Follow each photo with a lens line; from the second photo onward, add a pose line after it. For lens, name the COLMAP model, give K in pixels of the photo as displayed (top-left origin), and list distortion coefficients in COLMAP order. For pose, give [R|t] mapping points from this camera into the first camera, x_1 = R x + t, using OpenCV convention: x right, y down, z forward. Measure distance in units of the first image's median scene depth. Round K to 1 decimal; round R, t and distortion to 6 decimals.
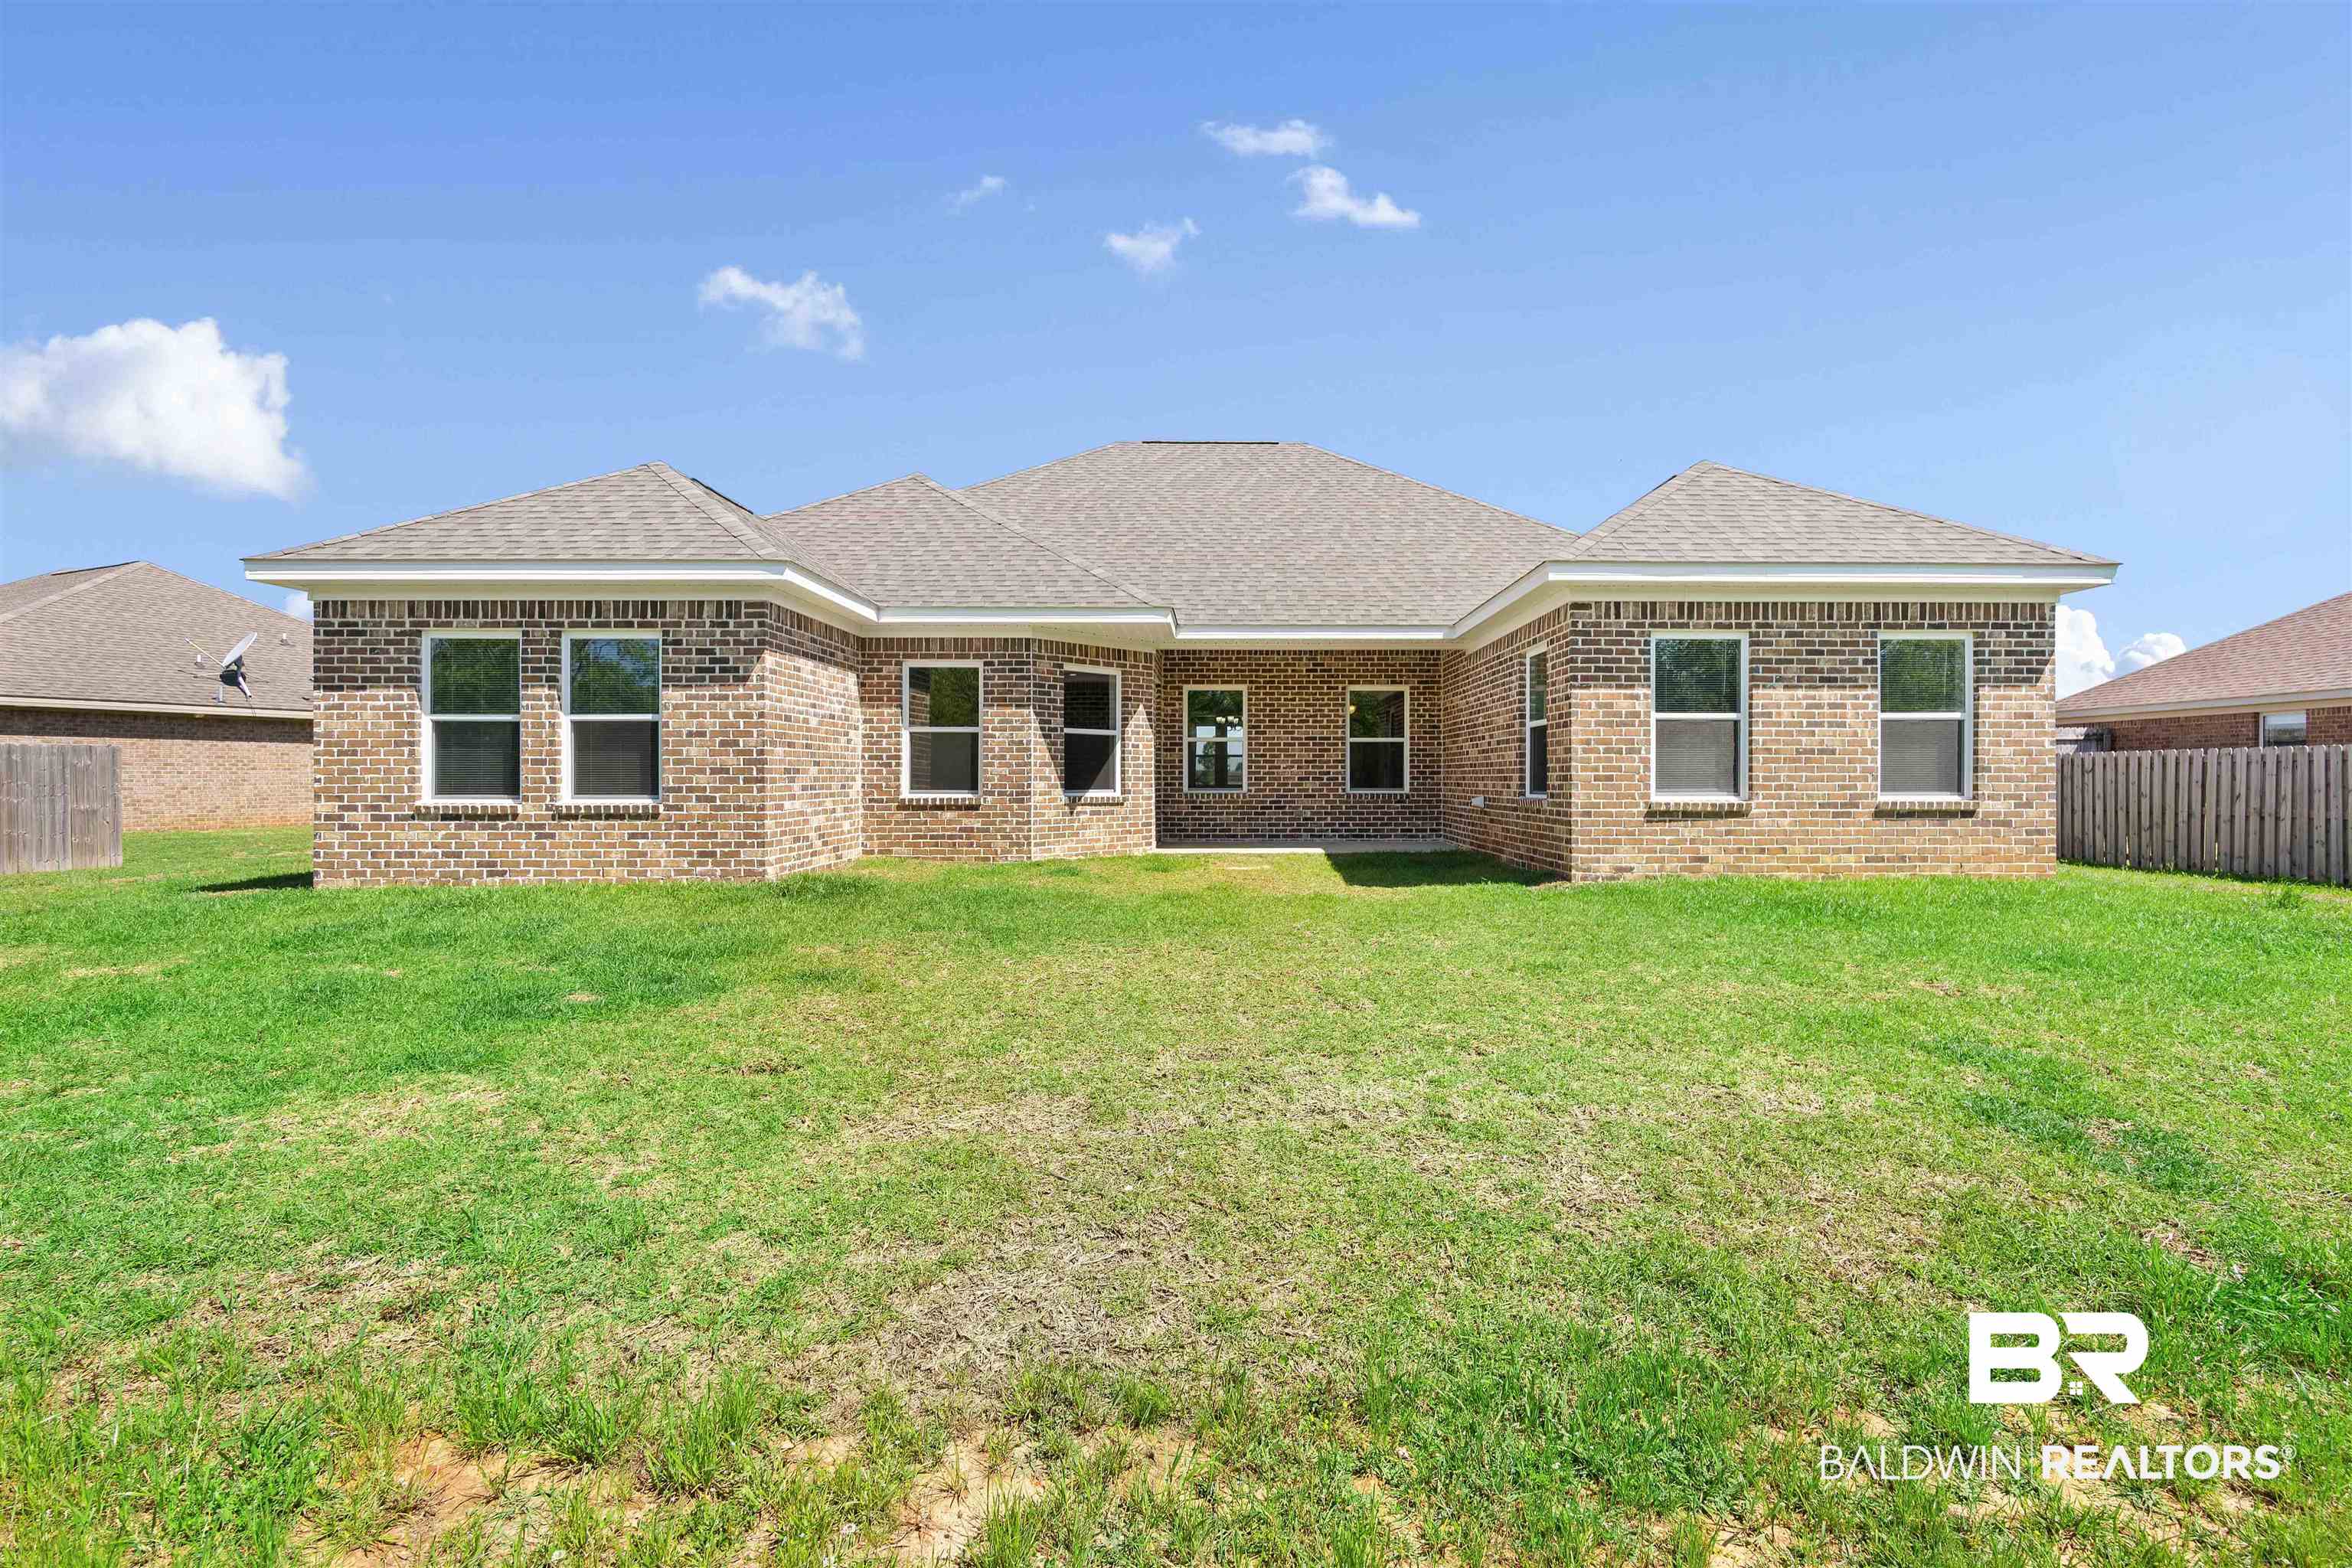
lens RADIAL K [[1024.2, 0, 1185.1], [0, 1024.2, 780.1], [0, 0, 1]] dist [-0.001378, -0.000174]
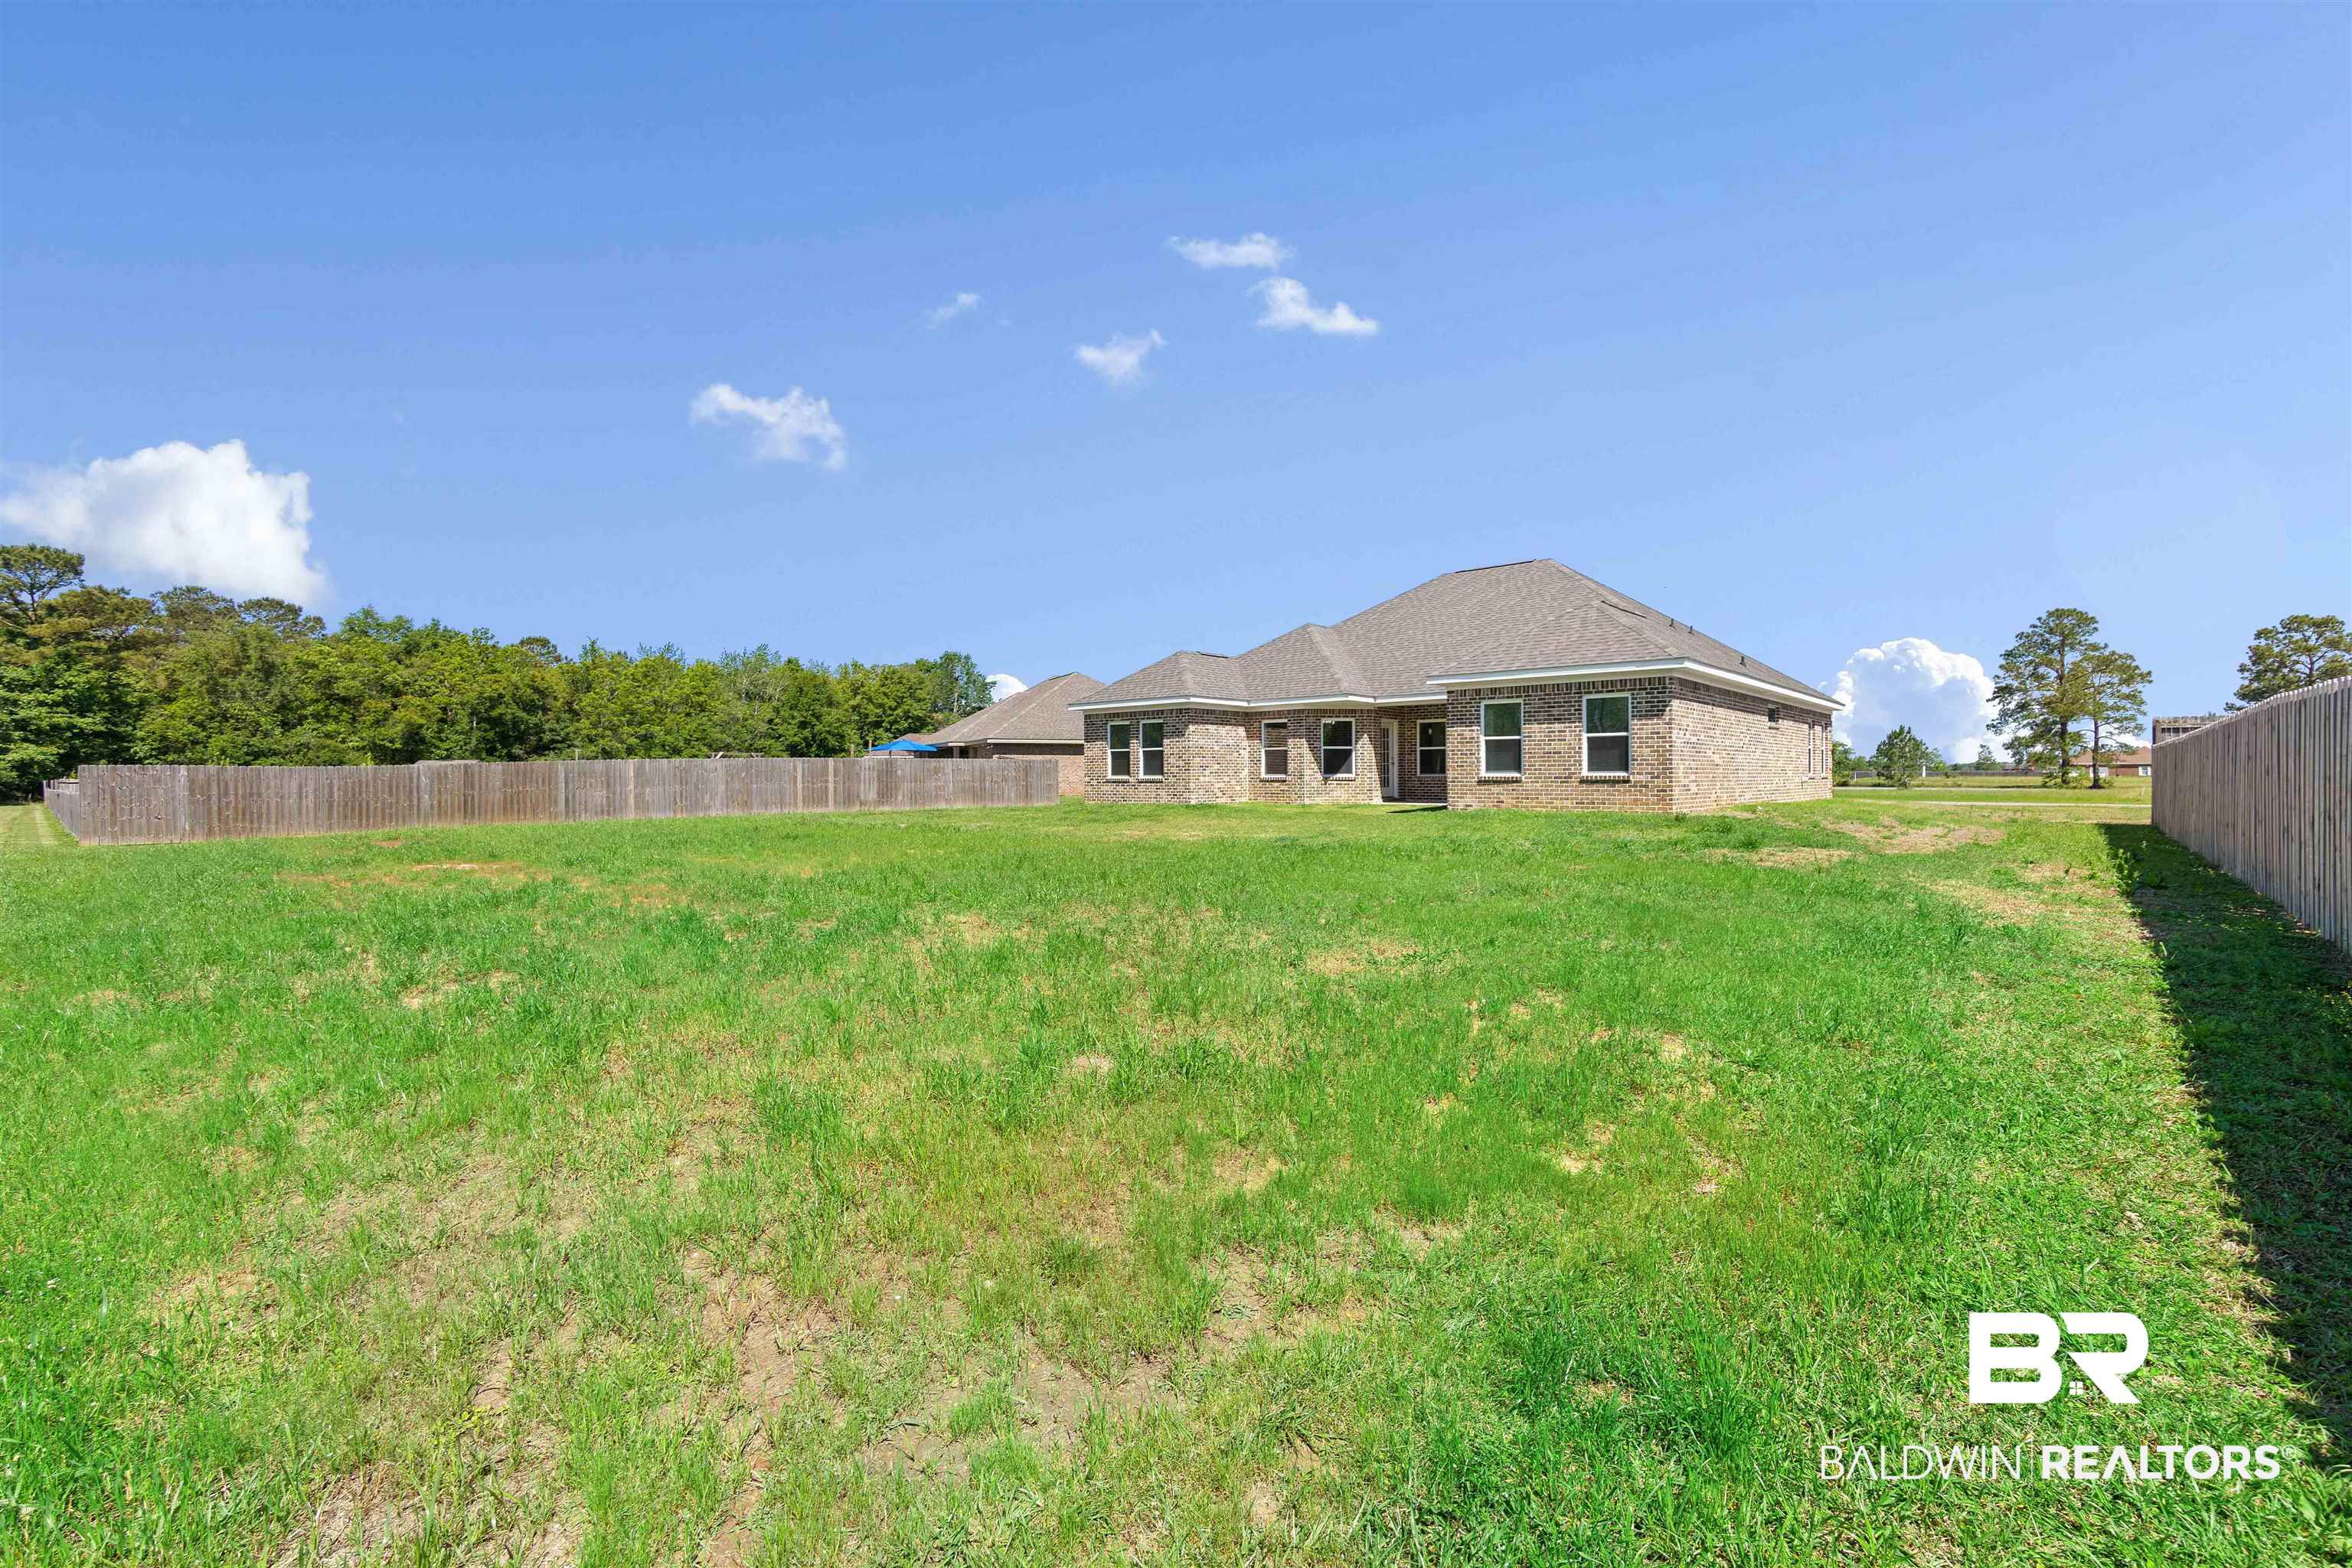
lens RADIAL K [[1024.2, 0, 1185.1], [0, 1024.2, 780.1], [0, 0, 1]] dist [-0.001378, -0.000174]
pose [[0.737347, -0.000459, -0.675514, 1.500169], [0.001860, 0.999997, 0.001351, 0.025333], [0.675511, -0.002253, 0.737346, -1.113677]]
